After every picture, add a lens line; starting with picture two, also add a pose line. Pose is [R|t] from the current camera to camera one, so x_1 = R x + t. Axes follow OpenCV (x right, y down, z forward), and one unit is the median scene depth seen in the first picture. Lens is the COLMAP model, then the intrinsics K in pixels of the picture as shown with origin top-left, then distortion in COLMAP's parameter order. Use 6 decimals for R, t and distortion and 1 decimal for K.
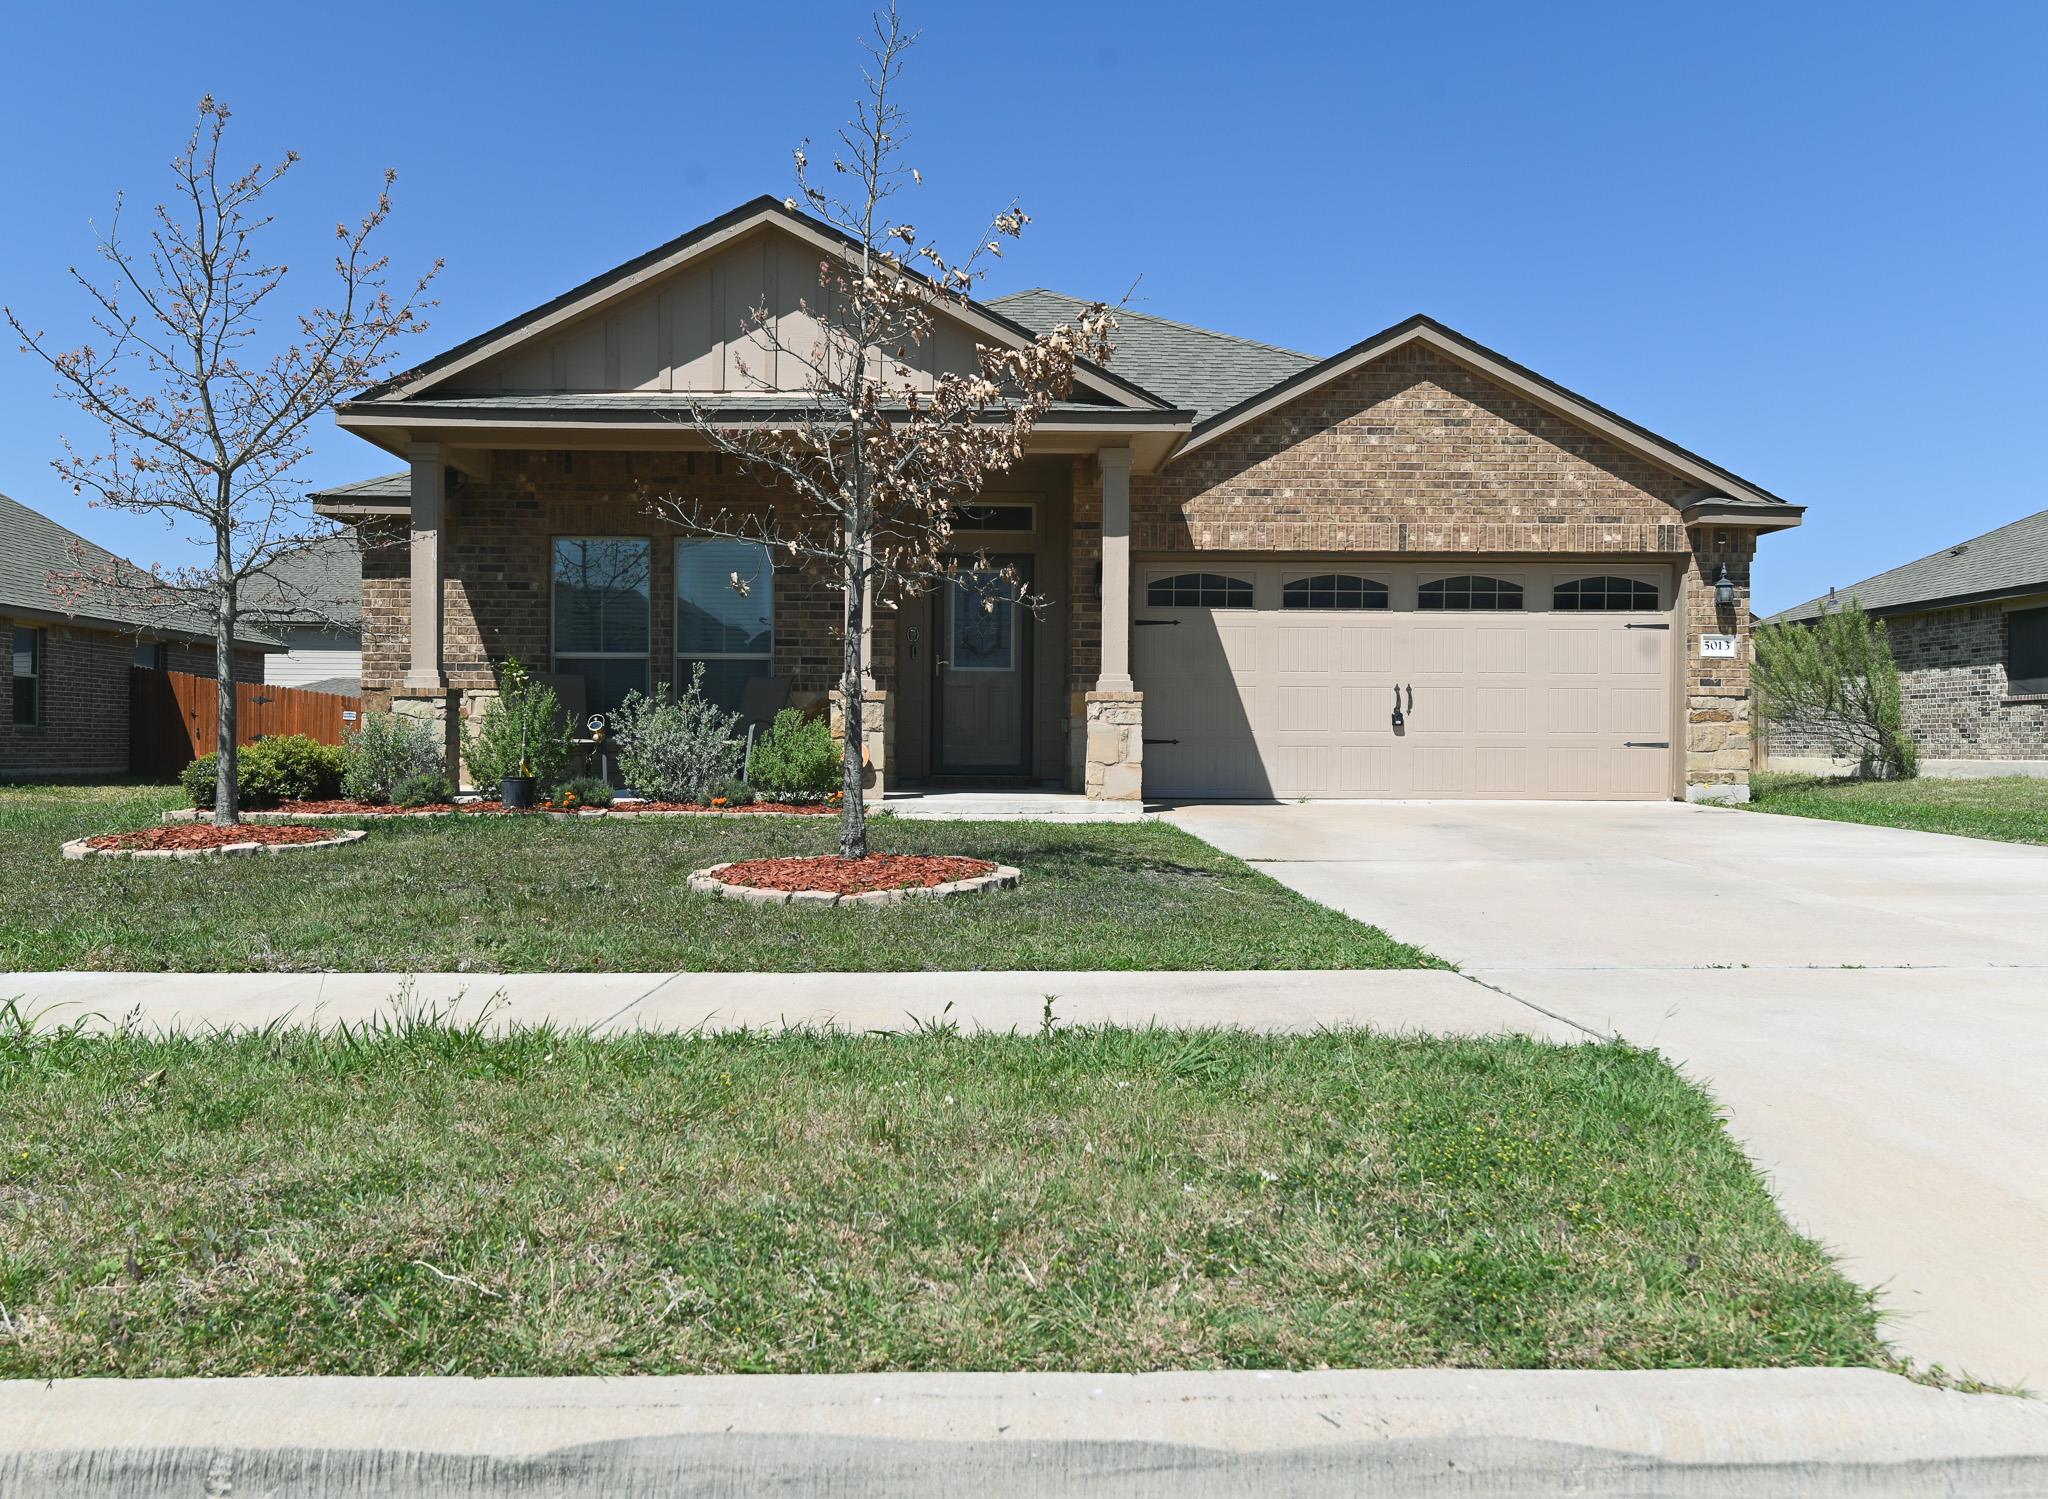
lens RADIAL K [[1745.9, 0, 952.8], [0, 1745.9, 759.2], [0, 0, 1]] dist [0.007816, 0.003693]
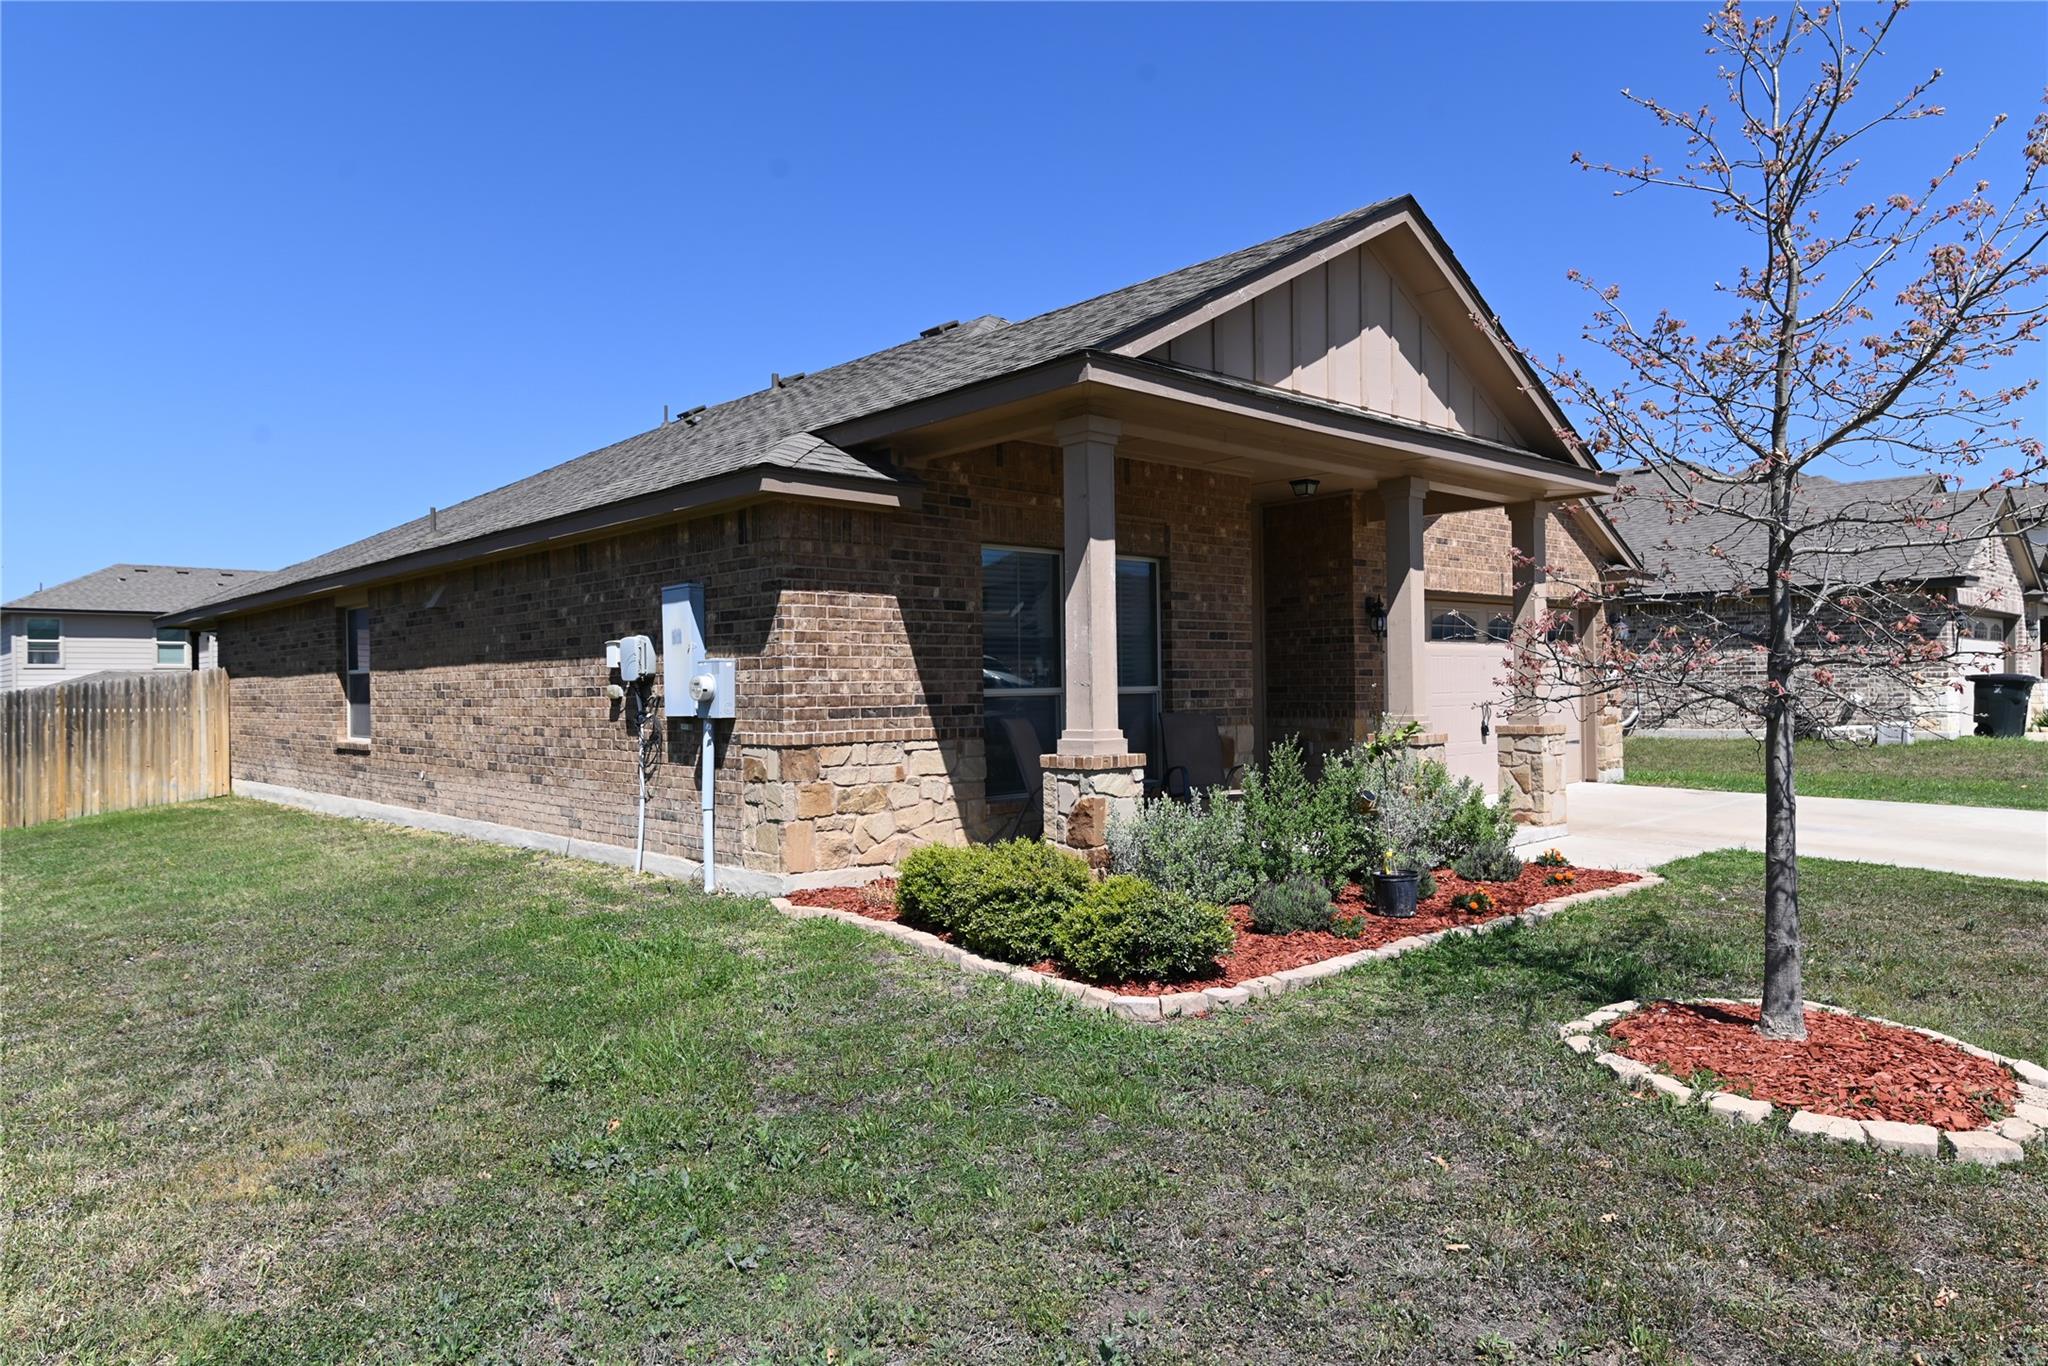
lens RADIAL K [[1289.0, 0, 1039.6], [0, 1289.0, 675.3], [0, 0, 1]] dist [-0.002030, 0.000695]
pose [[0.740394, -0.010017, 0.672099, -0.600271], [0.024677, 0.999620, -0.012286, -0.059578], [-0.671720, 0.025682, 0.740360, 0.547297]]
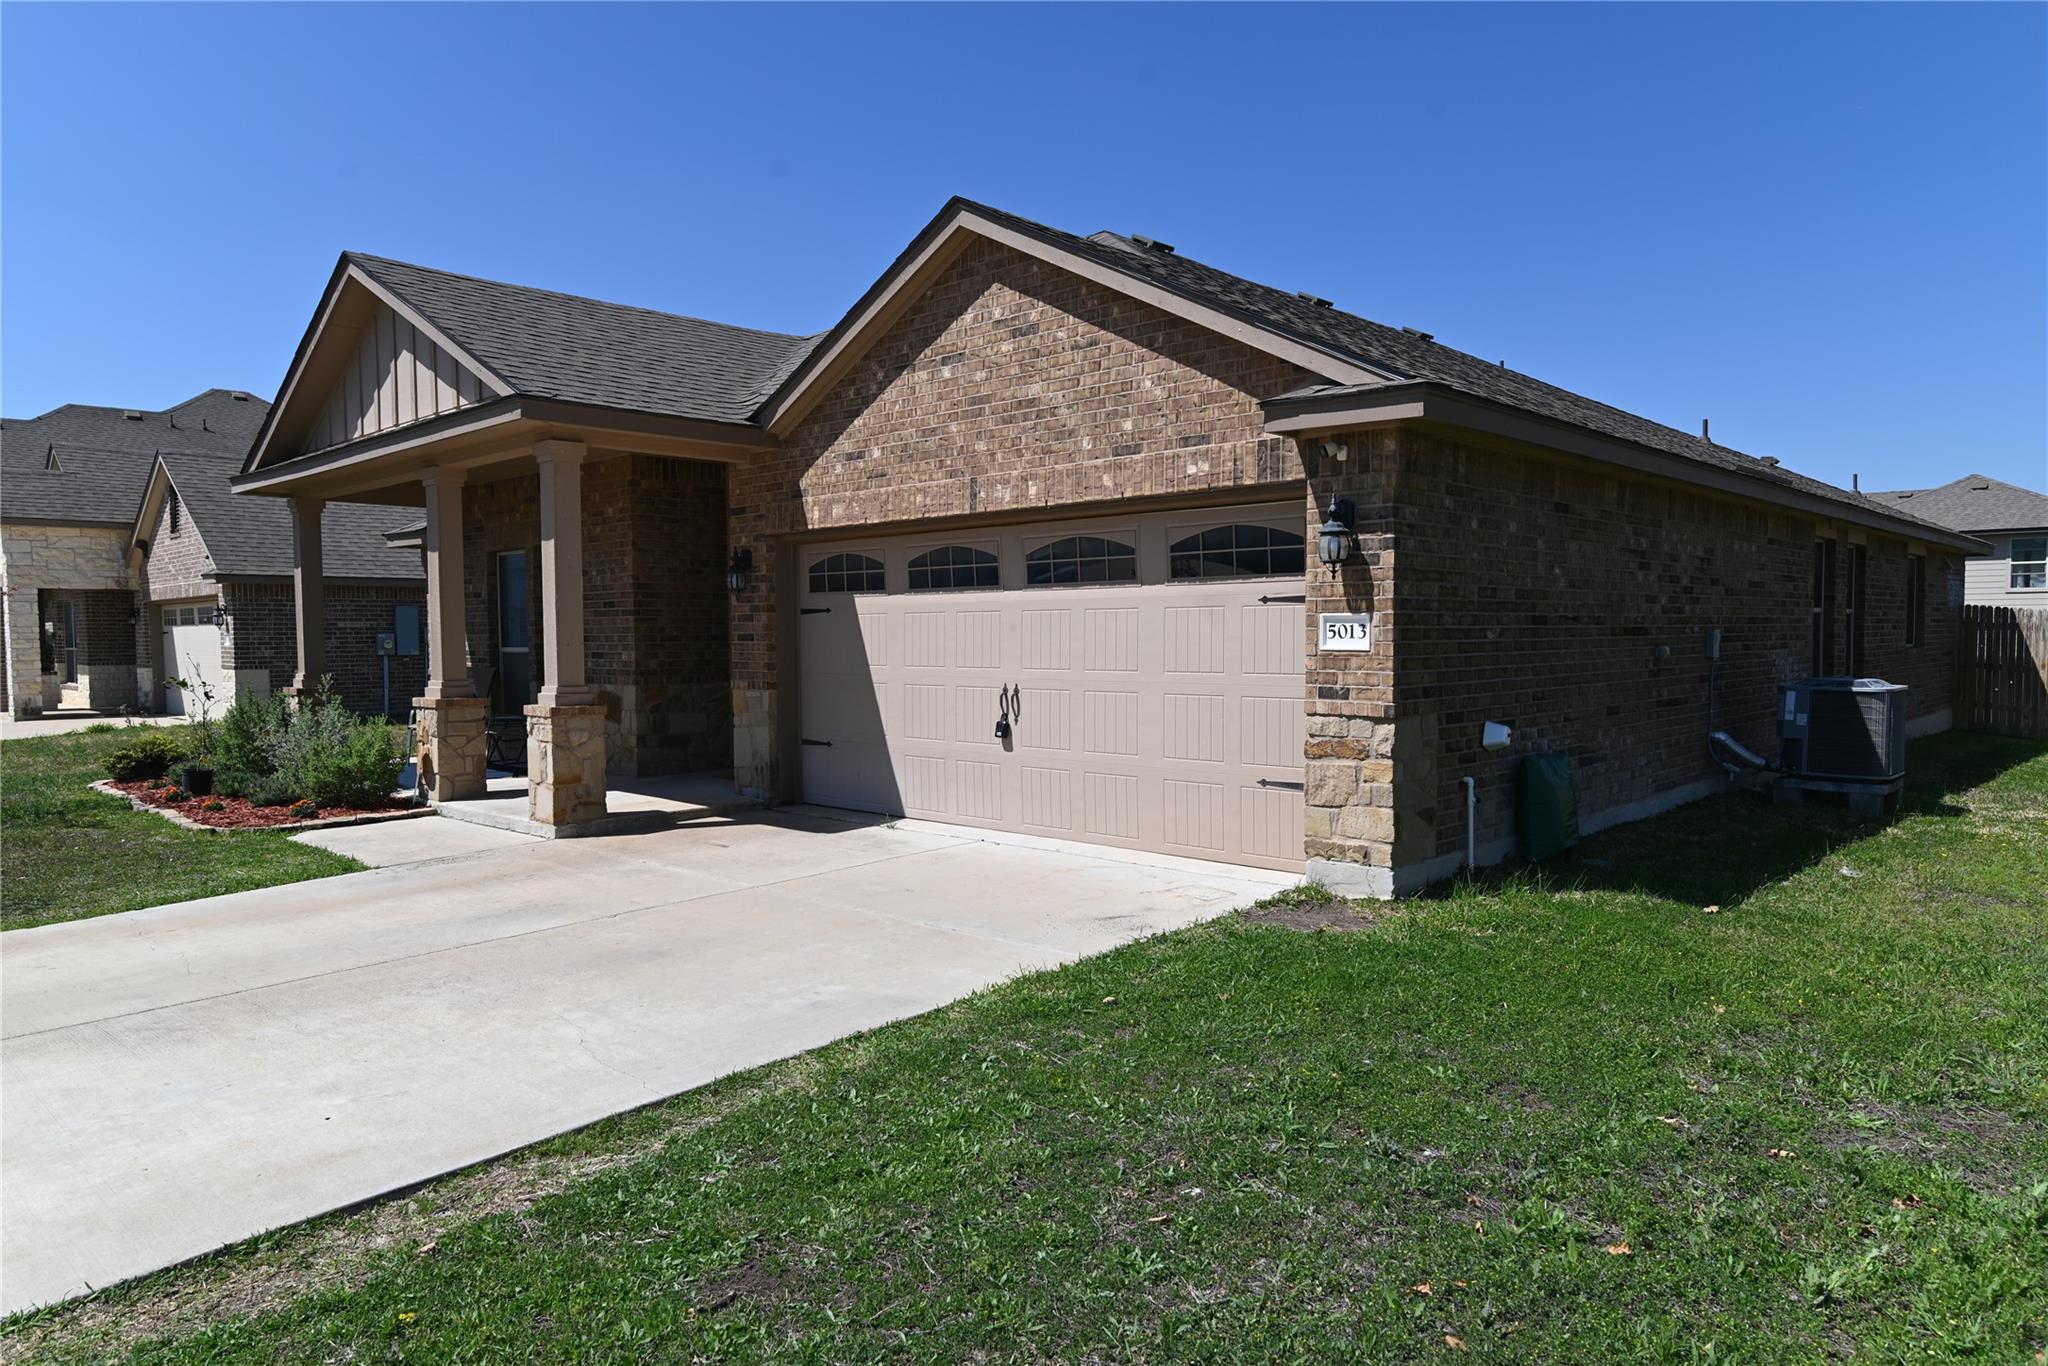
lens RADIAL K [[1289.0, 0, 1029.6], [0, 1289.0, 694.2], [0, 0, 1]] dist [-0.002030, 0.000695]
pose [[0.712722, 0.023627, -0.701049, 0.674092], [0.005603, 0.999209, 0.039372, -0.061976], [0.701425, -0.031989, 0.712025, 0.613431]]
